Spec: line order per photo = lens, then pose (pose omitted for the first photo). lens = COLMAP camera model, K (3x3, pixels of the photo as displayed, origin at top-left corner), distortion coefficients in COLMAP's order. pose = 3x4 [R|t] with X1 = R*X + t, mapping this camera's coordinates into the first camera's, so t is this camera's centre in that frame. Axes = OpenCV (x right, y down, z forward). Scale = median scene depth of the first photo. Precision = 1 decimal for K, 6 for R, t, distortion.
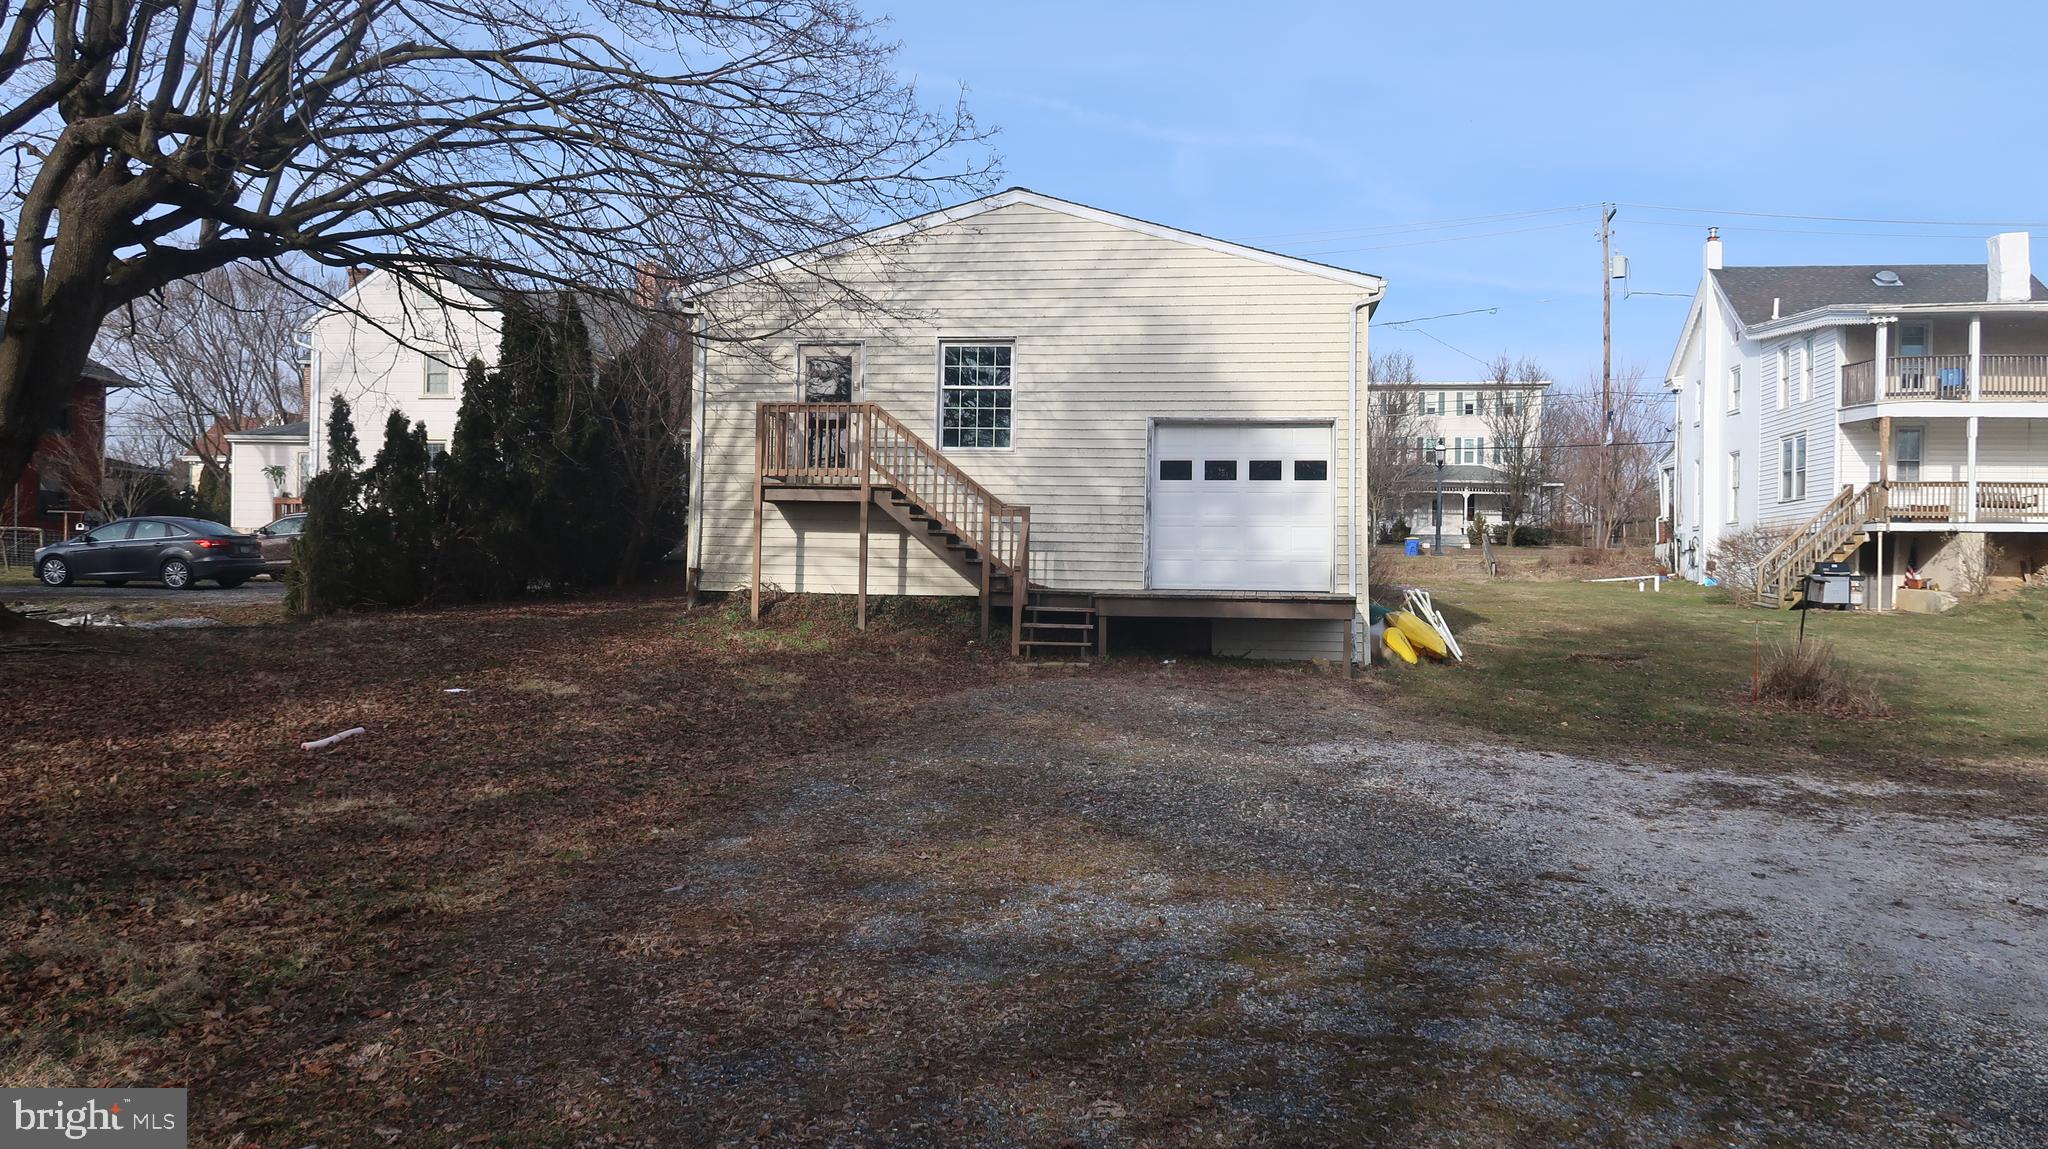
lens RADIAL K [[1392.6, 0, 1024.0], [0, 1392.6, 574.5], [0, 0, 1]] dist [-0.022456, 0.000789]
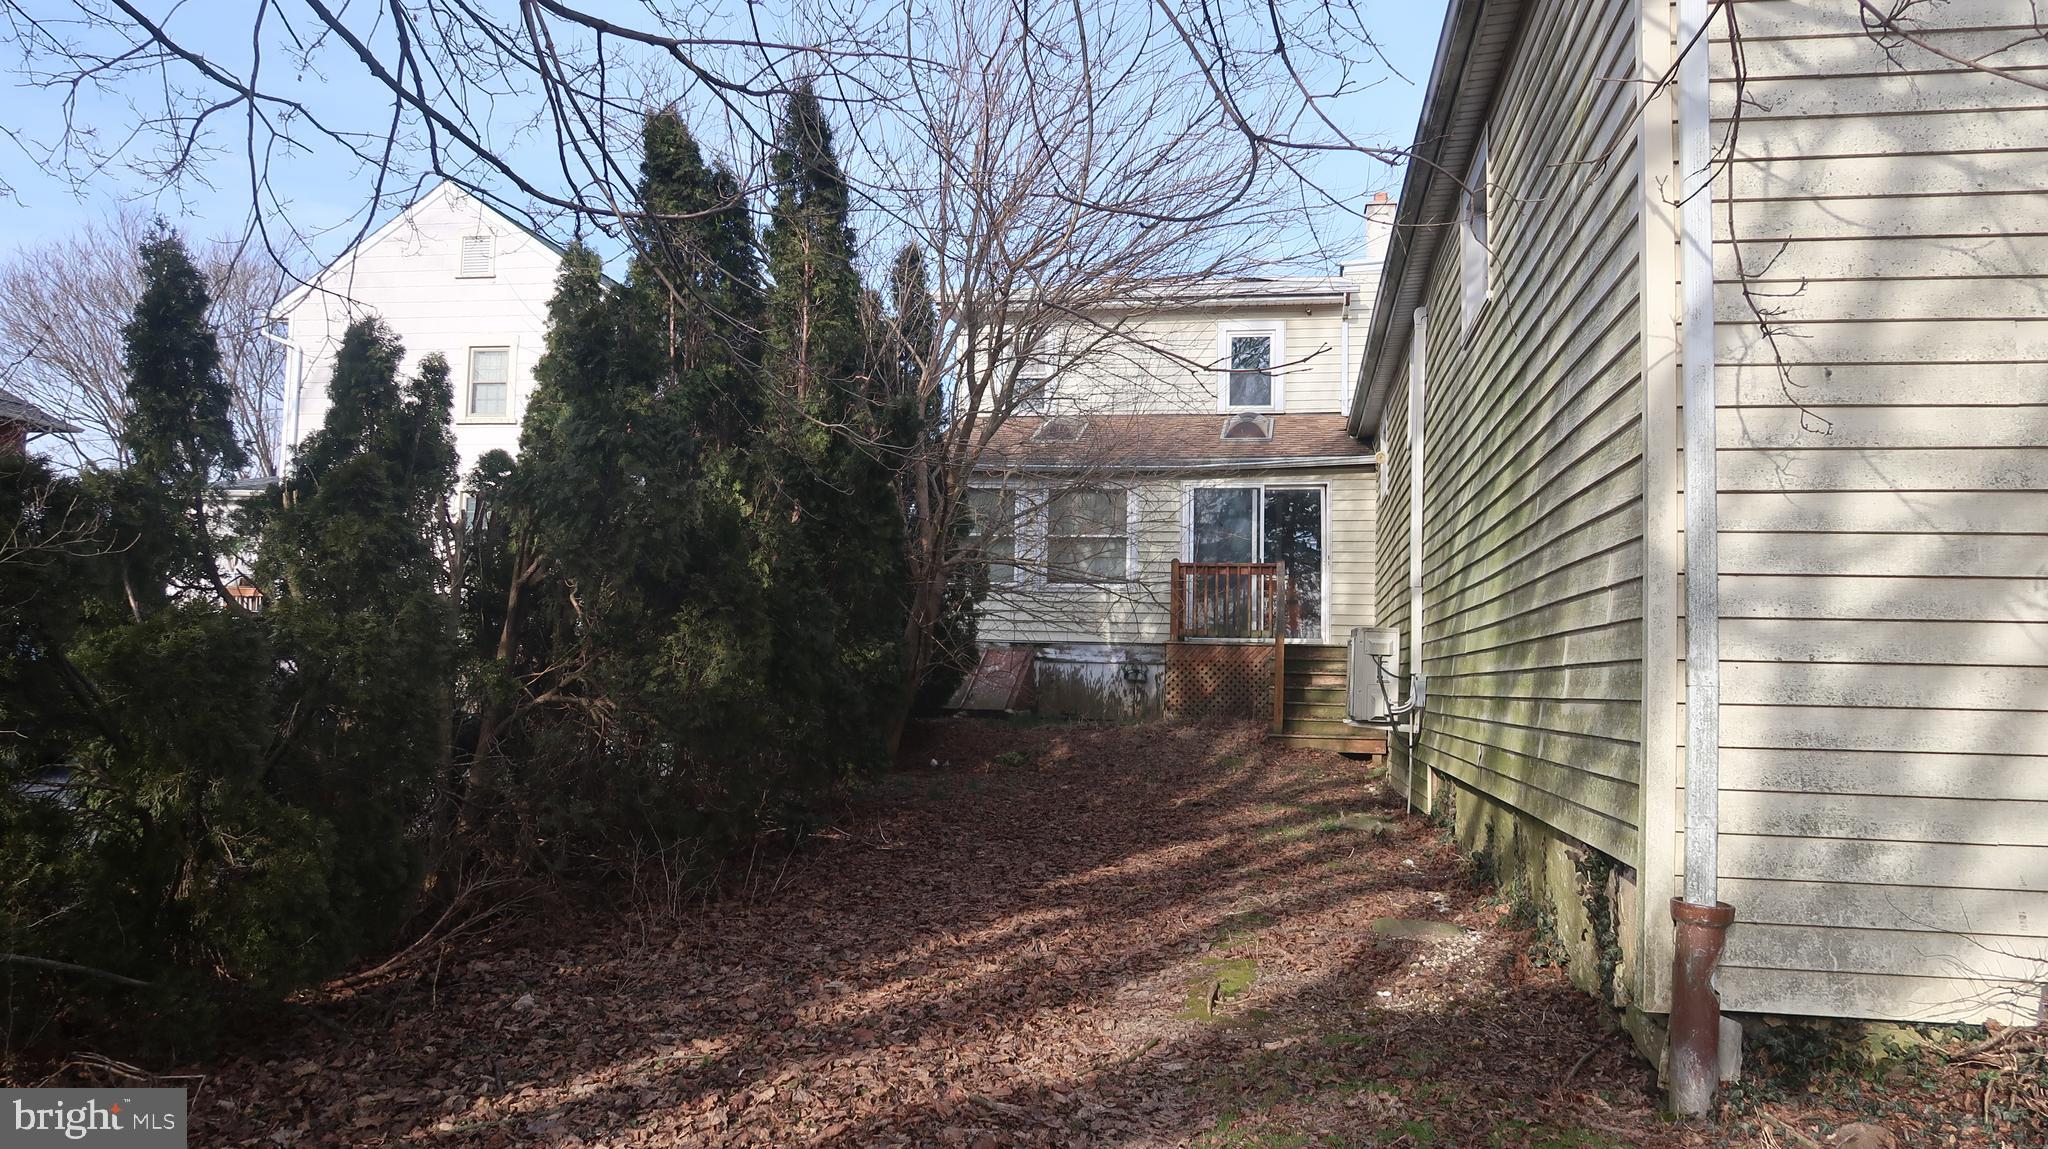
lens RADIAL K [[1392.6, 0, 1024.0], [0, 1392.6, 574.5], [0, 0, 1]] dist [-0.022456, 0.000789]
pose [[0.999574, 0.000549, -0.029179, -0.350711], [-0.002552, 0.997636, -0.068673, -0.041061], [0.029073, 0.068719, 0.997212, 0.835475]]
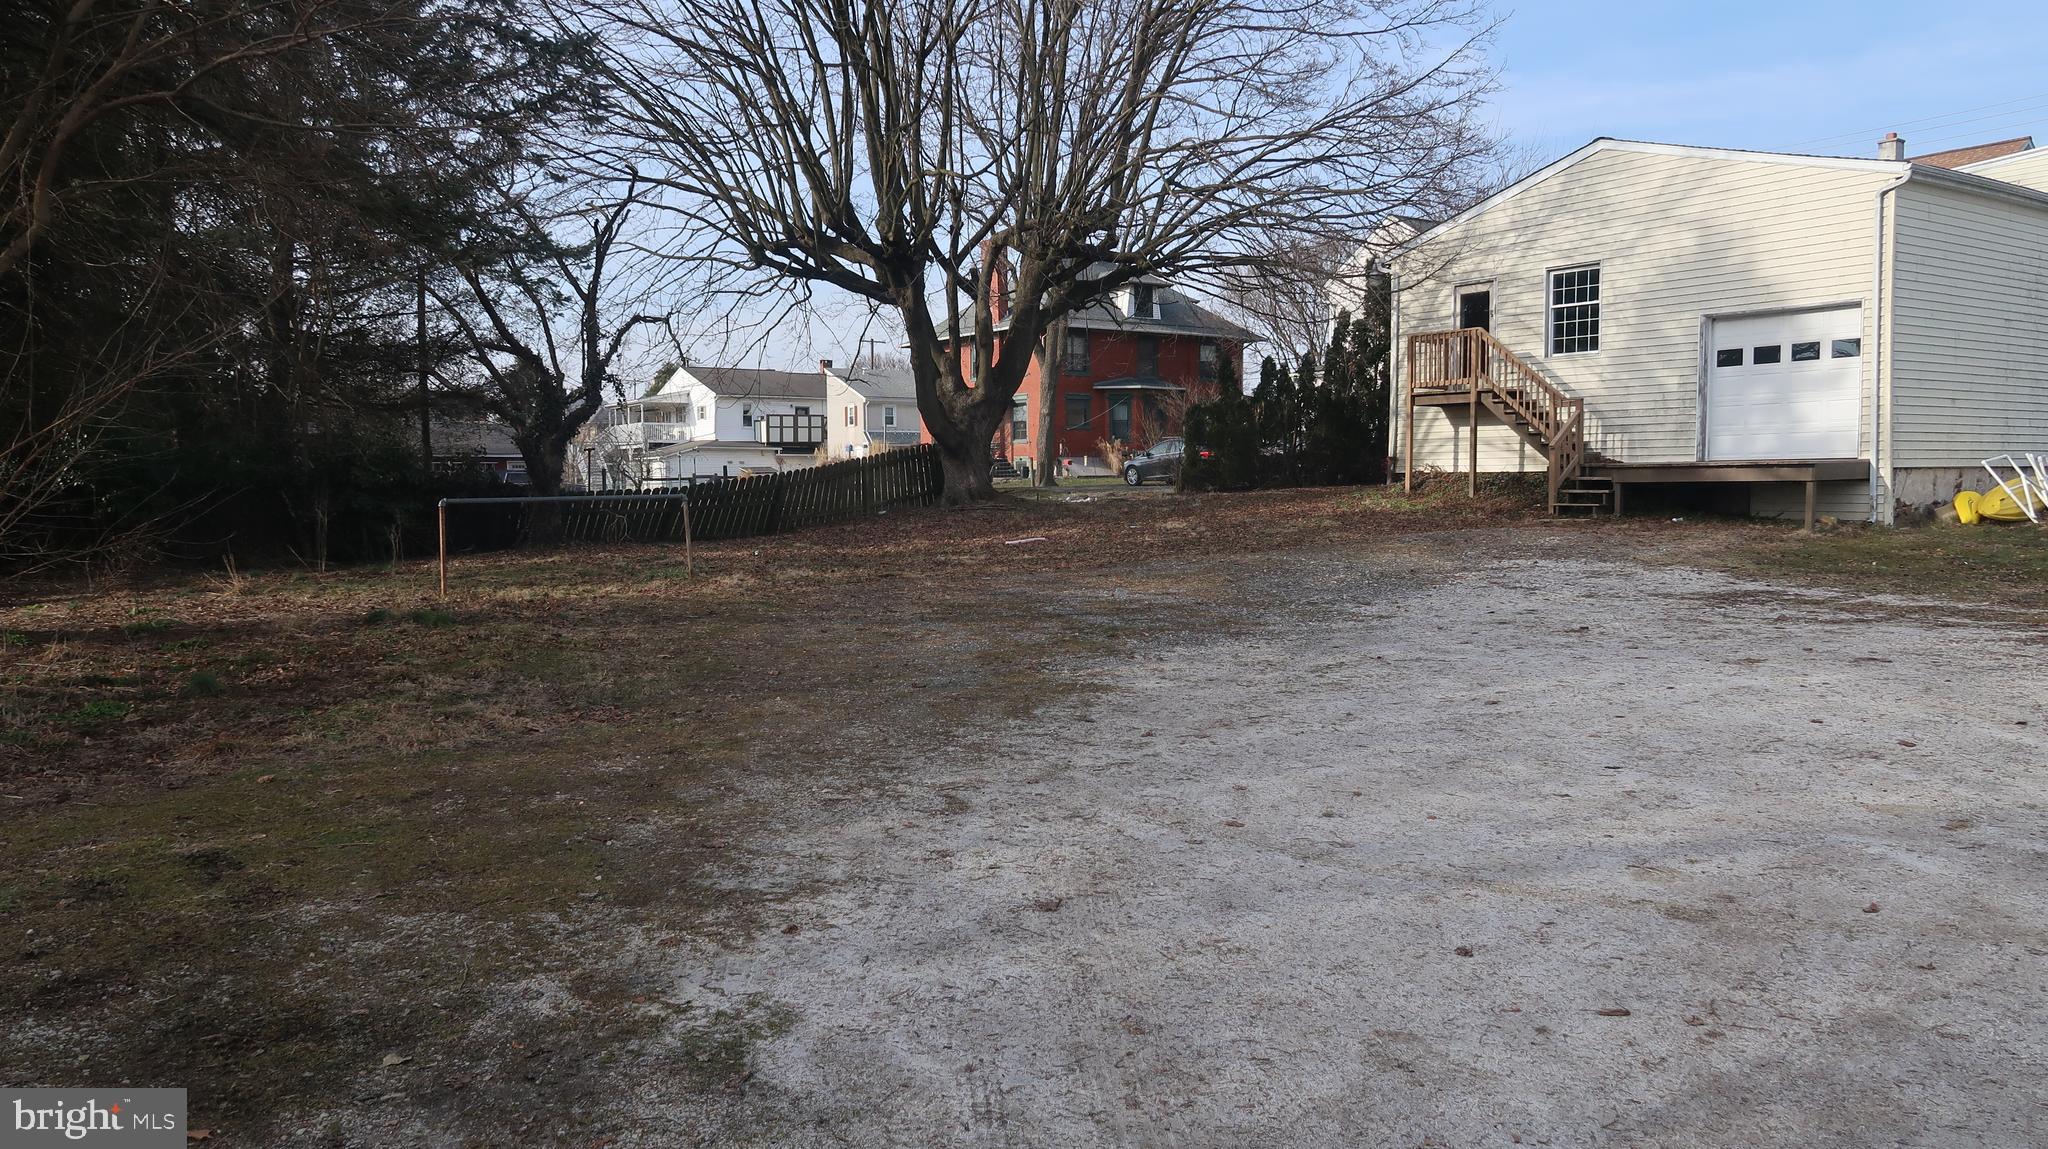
lens RADIAL K [[1392.6, 0, 1024.0], [0, 1392.6, 574.5], [0, 0, 1]] dist [-0.022456, 0.000789]
pose [[0.669227, 0.027710, -0.742542, 0.575272], [0.018783, 0.998354, 0.054186, 0.031868], [0.742821, -0.050210, 0.667605, -0.217580]]
